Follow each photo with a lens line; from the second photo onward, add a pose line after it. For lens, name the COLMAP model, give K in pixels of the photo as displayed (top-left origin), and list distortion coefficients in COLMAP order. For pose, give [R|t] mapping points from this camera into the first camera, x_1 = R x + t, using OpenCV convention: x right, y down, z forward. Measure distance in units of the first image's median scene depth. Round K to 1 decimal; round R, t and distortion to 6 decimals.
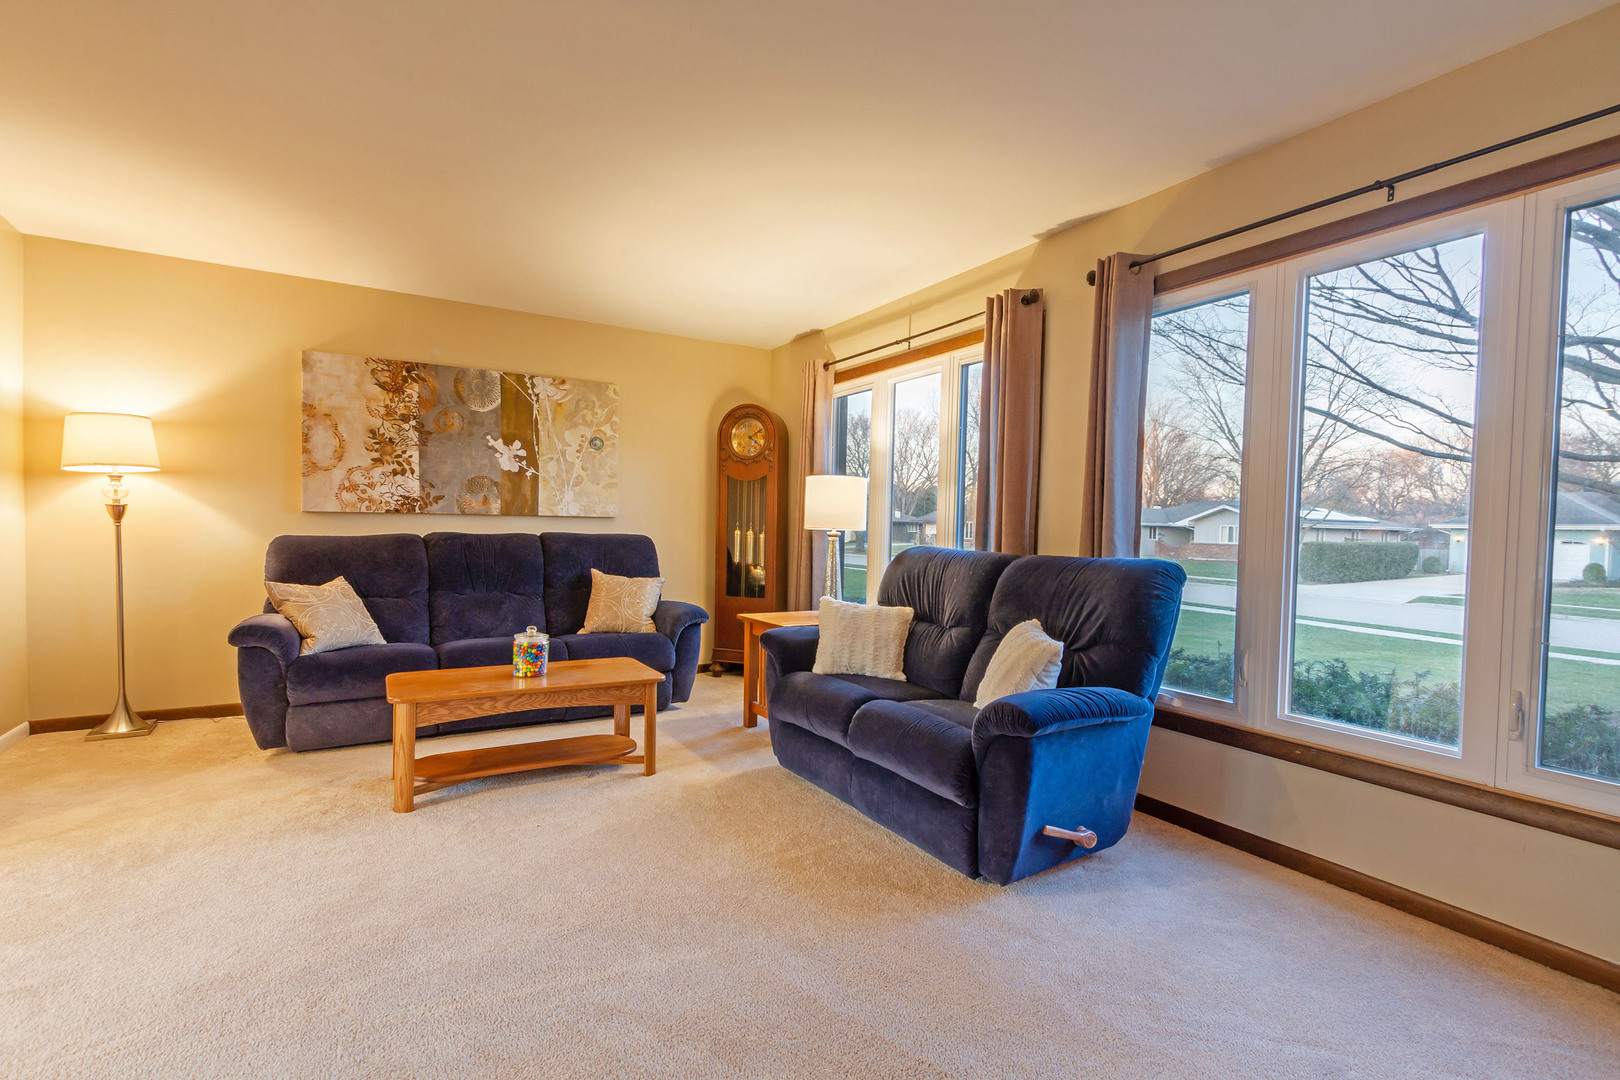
lens RADIAL K [[744.1, 0, 800.9], [0, 744.1, 548.2], [0, 0, 1]] dist [0.014267, -0.000243]
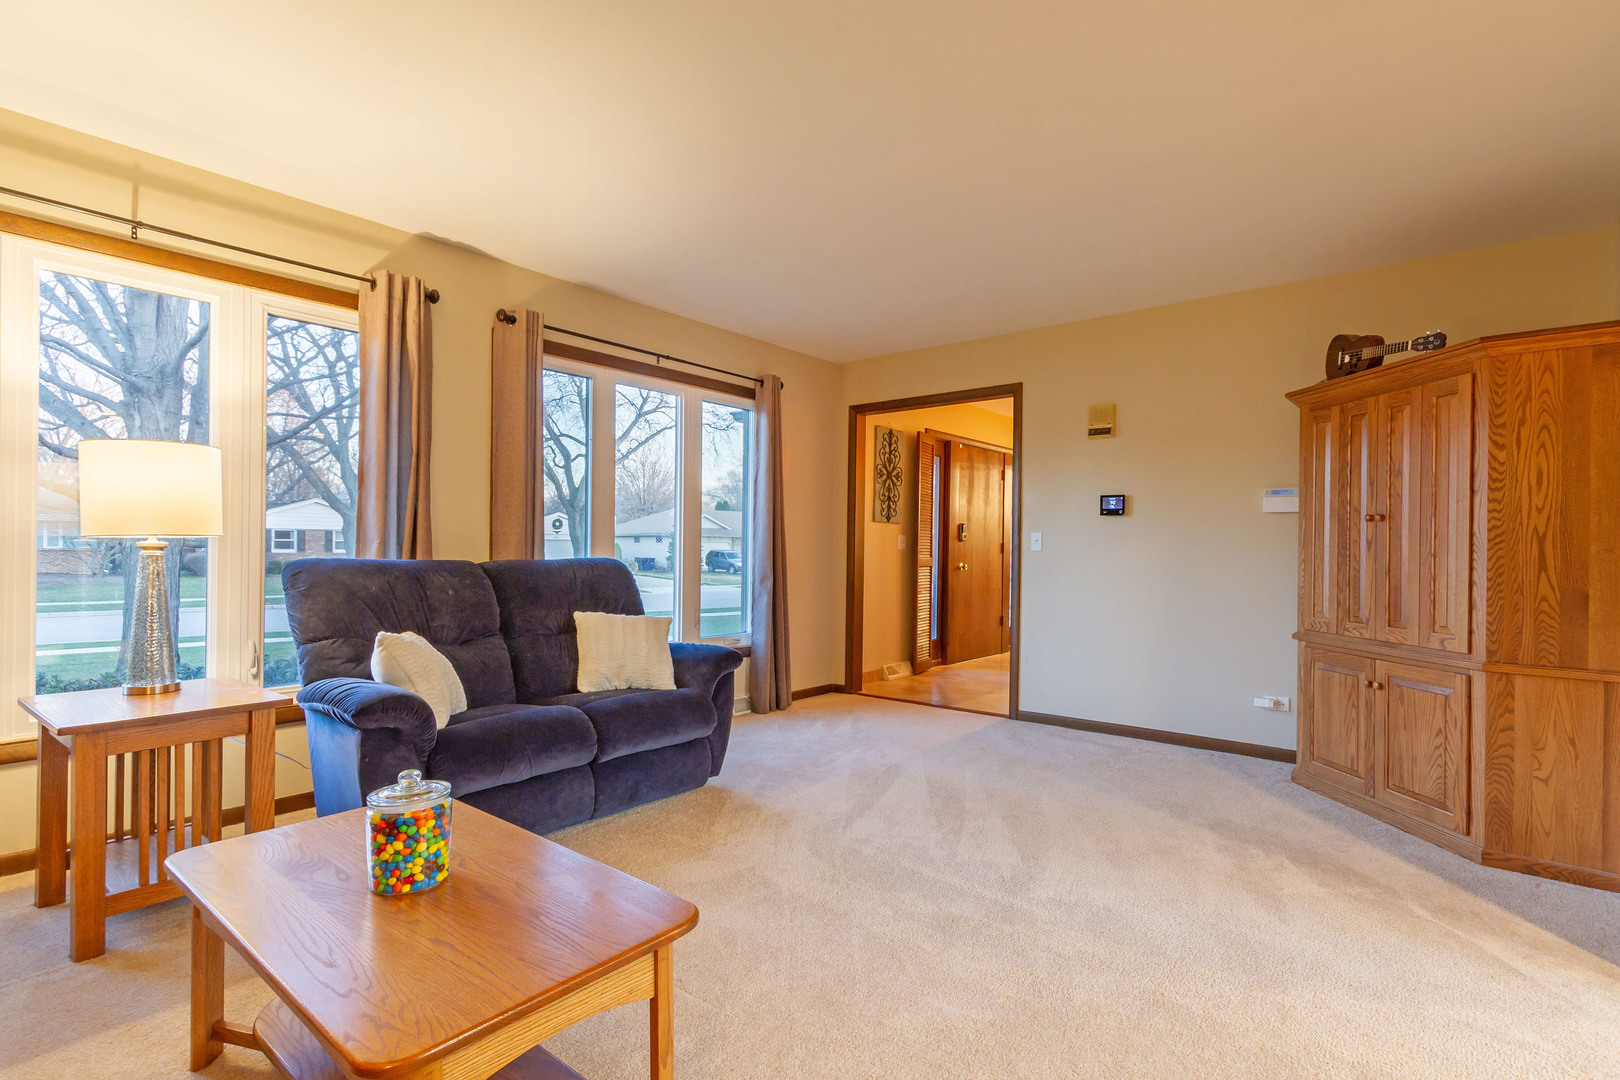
lens RADIAL K [[739.8, 0, 805.7], [0, 739.8, 548.5], [0, 0, 1]] dist [0.006184, -0.001109]
pose [[-0.342017, -0.021760, 0.939442, -0.580168], [0.024731, 0.999177, 0.032148, -0.019600], [-0.939368, 0.034228, -0.341197, 0.660370]]
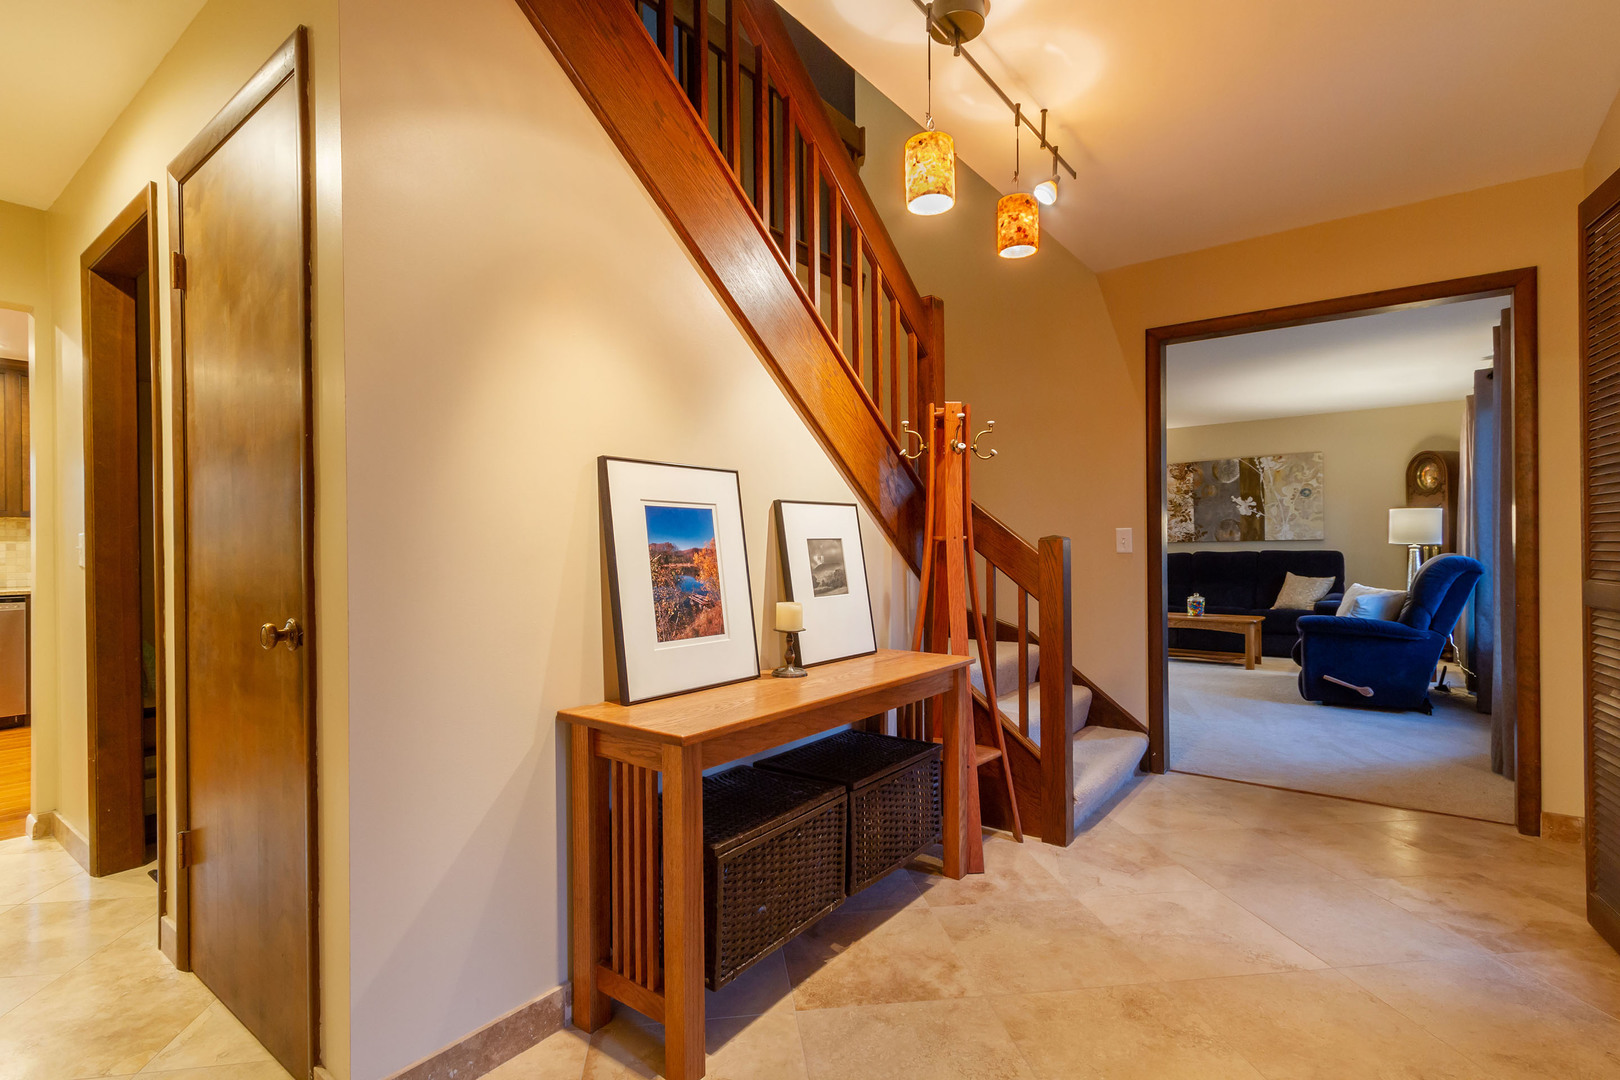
lens RADIAL K [[739.8, 0, 805.7], [0, 739.8, 548.5], [0, 0, 1]] dist [0.006184, -0.001109]
pose [[0.368604, -0.025042, -0.929249, 0.848367], [-0.009003, 0.999494, -0.030506, 0.035493], [0.929543, 0.019611, 0.368192, -0.585311]]
